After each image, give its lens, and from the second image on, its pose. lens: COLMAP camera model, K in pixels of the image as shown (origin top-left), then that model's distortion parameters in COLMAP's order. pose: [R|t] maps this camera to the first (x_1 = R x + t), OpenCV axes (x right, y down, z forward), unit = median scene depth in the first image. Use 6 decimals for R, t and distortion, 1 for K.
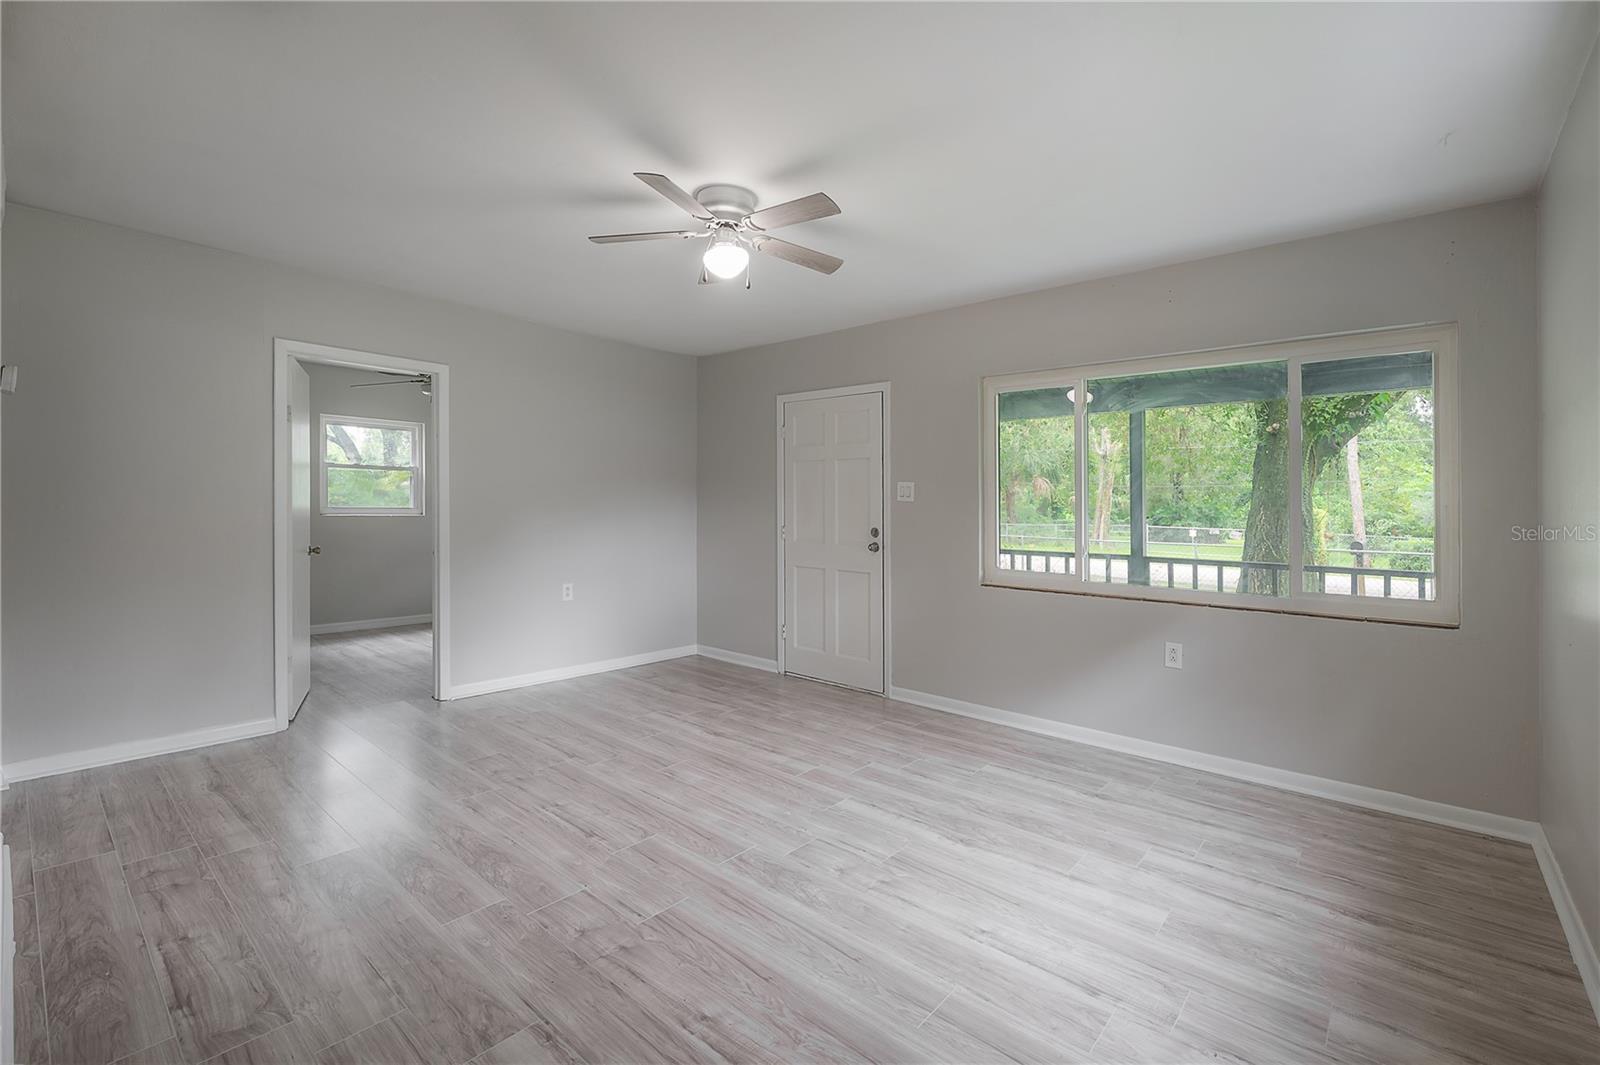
lens RADIAL K [[692.1, 0, 799.1], [0, 692.1, 516.9], [0, 0, 1]] dist [-0.002908, -0.000179]
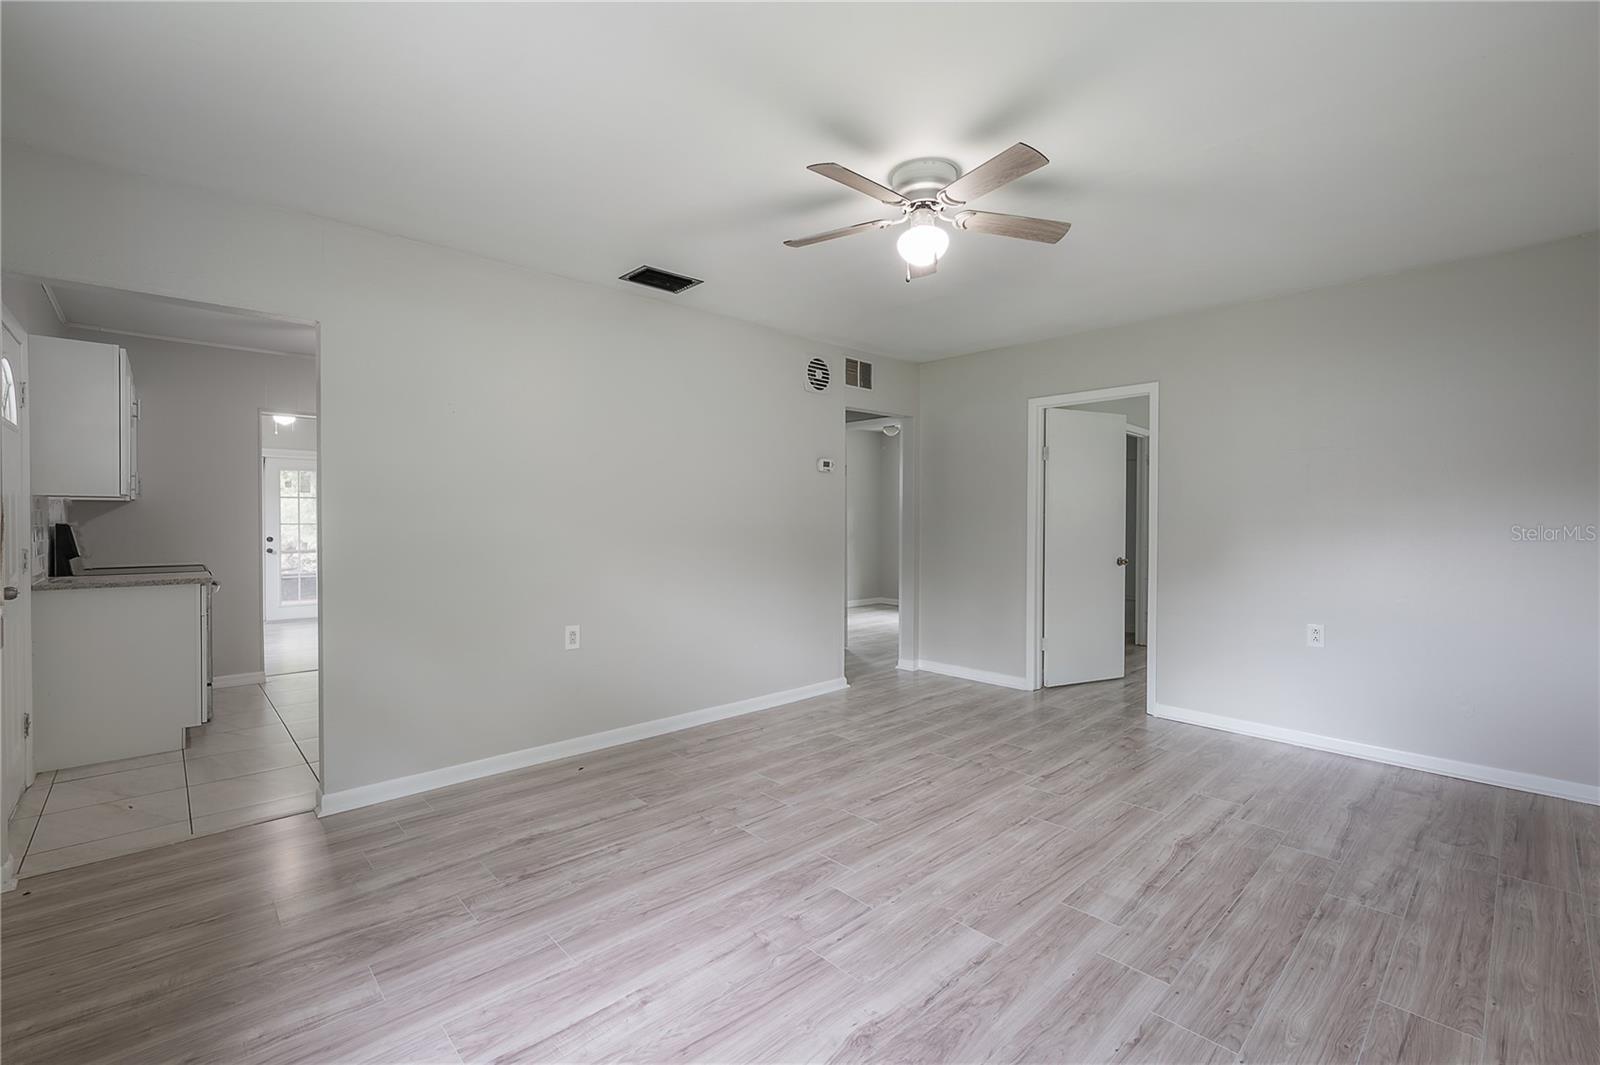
lens RADIAL K [[677.1, 0, 825.7], [0, 677.1, 534.0], [0, 0, 1]] dist [-0.001543, -0.000017]
pose [[-0.069603, 0.005683, -0.997559, 0.677764], [-0.015205, 0.999862, 0.006757, 0.002120], [0.997459, 0.015638, -0.069507, 0.790962]]
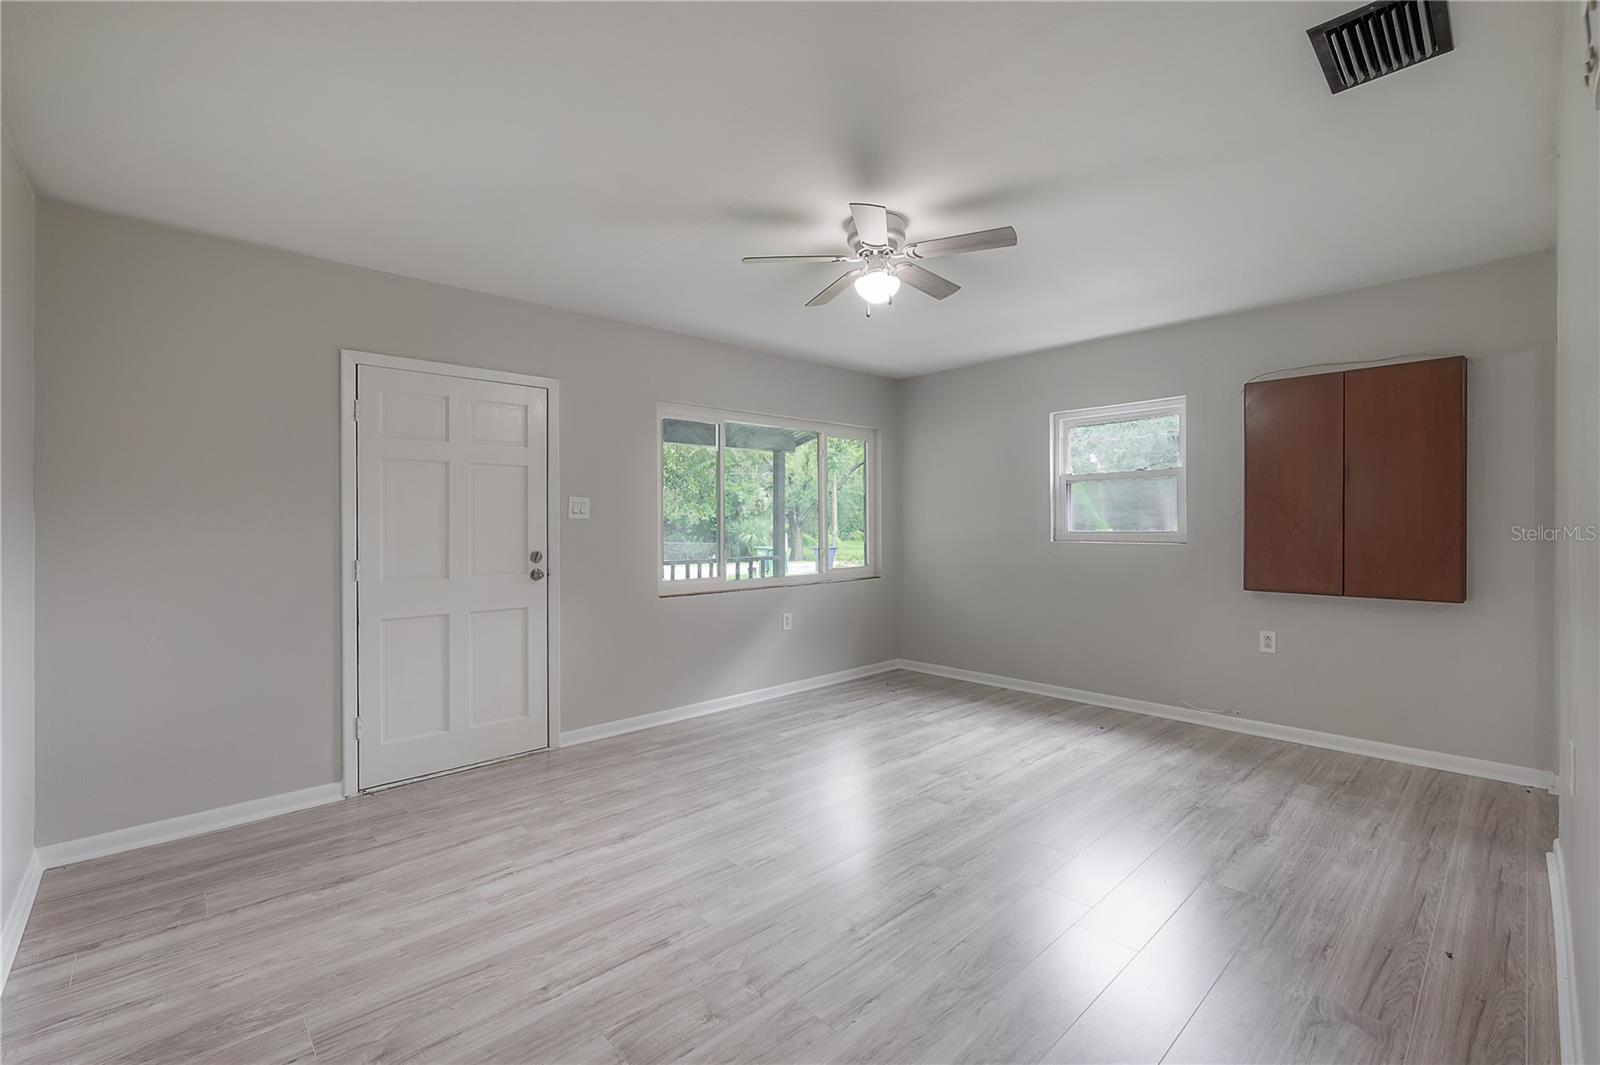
lens RADIAL K [[692.1, 0, 799.1], [0, 692.1, 516.9], [0, 0, 1]] dist [-0.002908, -0.000179]
pose [[0.101499, -0.006357, 0.994815, -0.963932], [0.023290, 0.999721, 0.004012, -0.029598], [-0.994563, 0.022763, 0.101619, 0.852884]]
